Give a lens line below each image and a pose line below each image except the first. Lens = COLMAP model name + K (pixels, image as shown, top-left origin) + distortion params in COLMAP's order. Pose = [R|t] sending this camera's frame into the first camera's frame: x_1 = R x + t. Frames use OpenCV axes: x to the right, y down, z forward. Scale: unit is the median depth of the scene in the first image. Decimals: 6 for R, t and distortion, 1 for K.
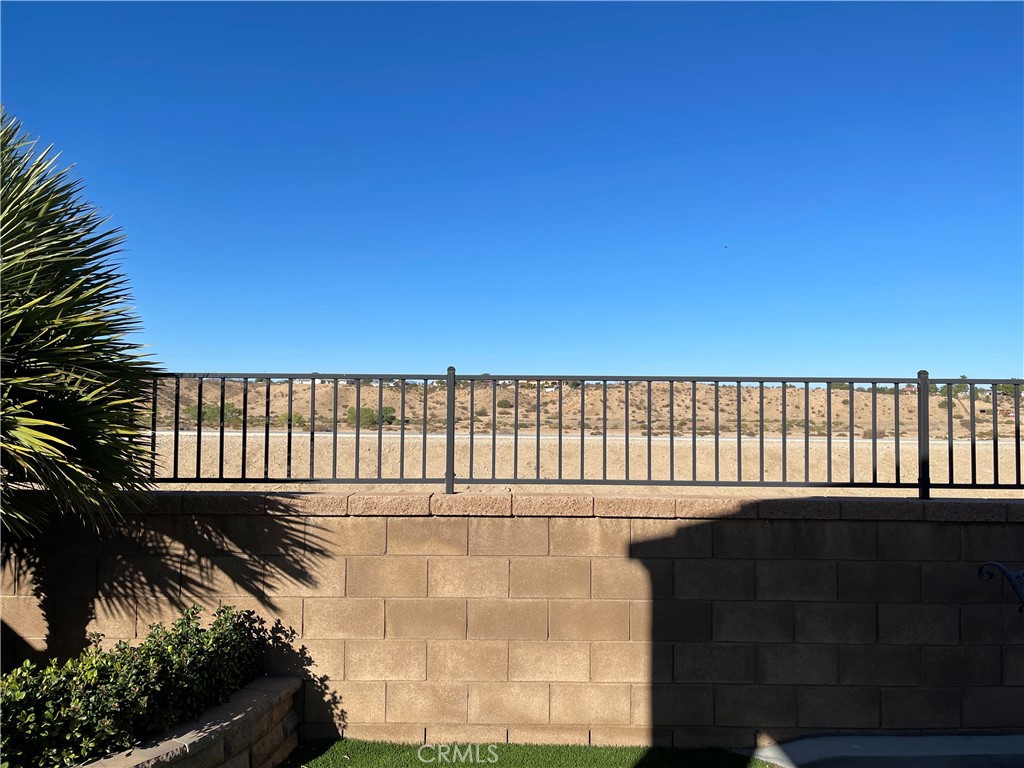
lens RADIAL K [[728.8, 0, 507.1], [0, 728.8, 387.1], [0, 0, 1]] dist [0.091898, -0.107762]
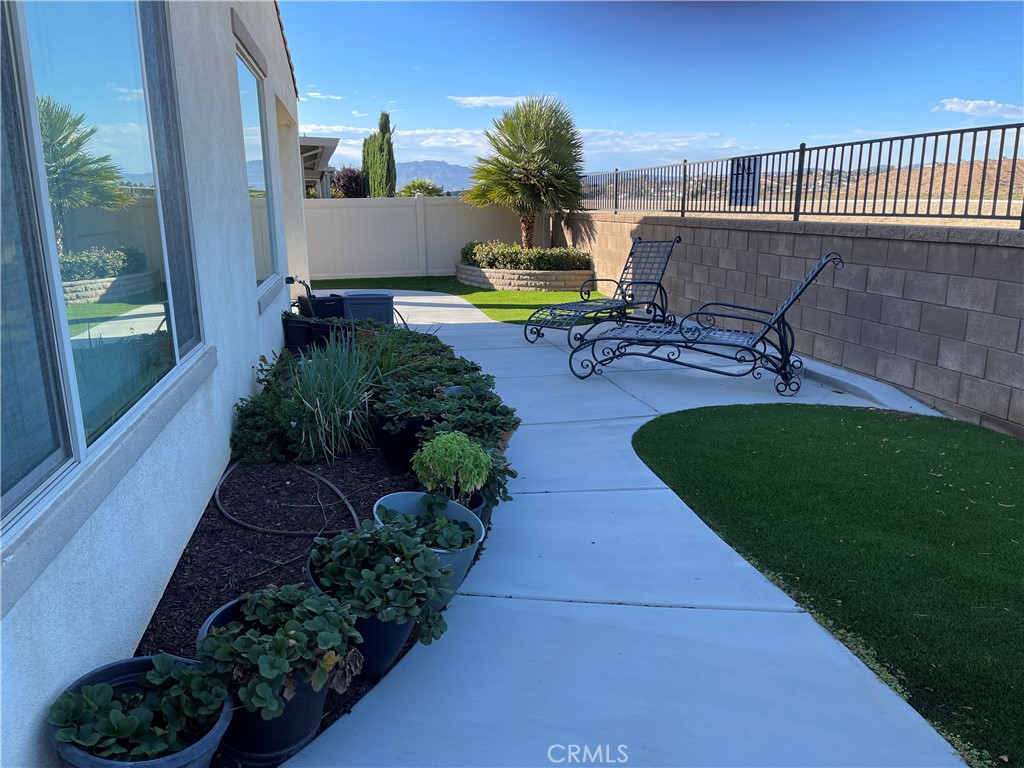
lens RADIAL K [[728.8, 0, 507.1], [0, 728.8, 387.1], [0, 0, 1]] dist [0.091898, -0.107762]
pose [[0.232051, 0.231826, -0.944674, 2.832722], [0.030617, 0.968962, 0.245307, 0.086680], [0.972222, -0.085847, 0.217750, -0.098287]]
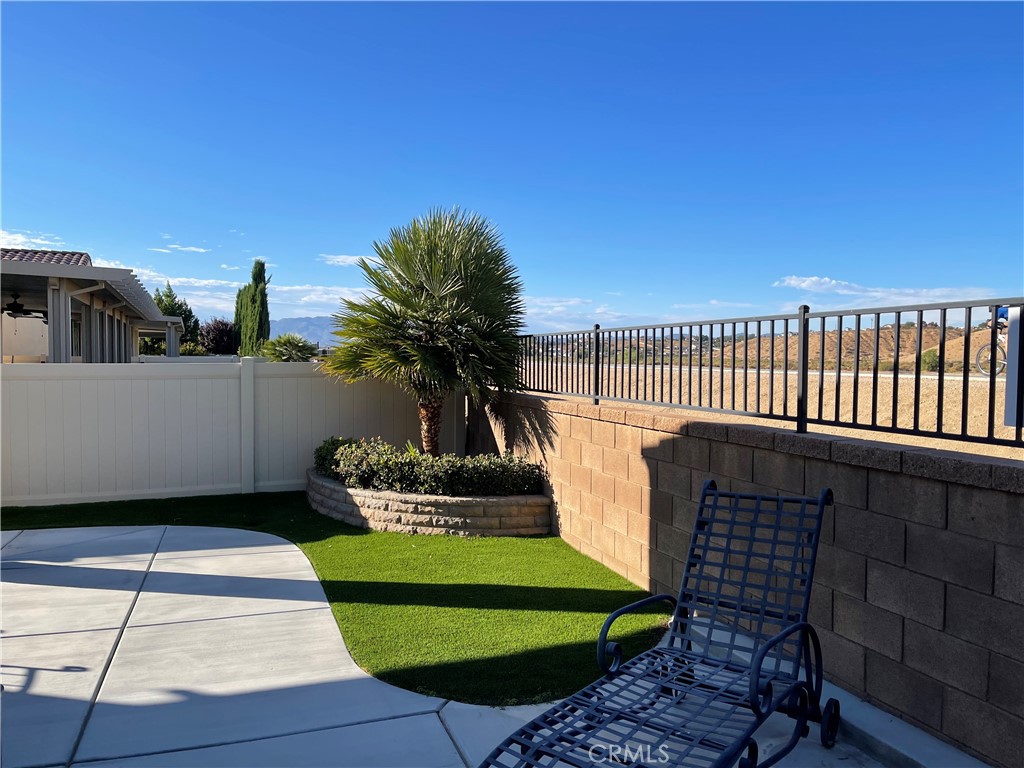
lens RADIAL K [[728.8, 0, 507.1], [0, 728.8, 387.1], [0, 0, 1]] dist [0.091898, -0.107762]
pose [[0.370745, 0.035593, -0.928052, 1.382287], [0.012097, 0.998996, 0.043146, 0.040615], [0.928656, -0.027223, 0.369943, 0.259449]]
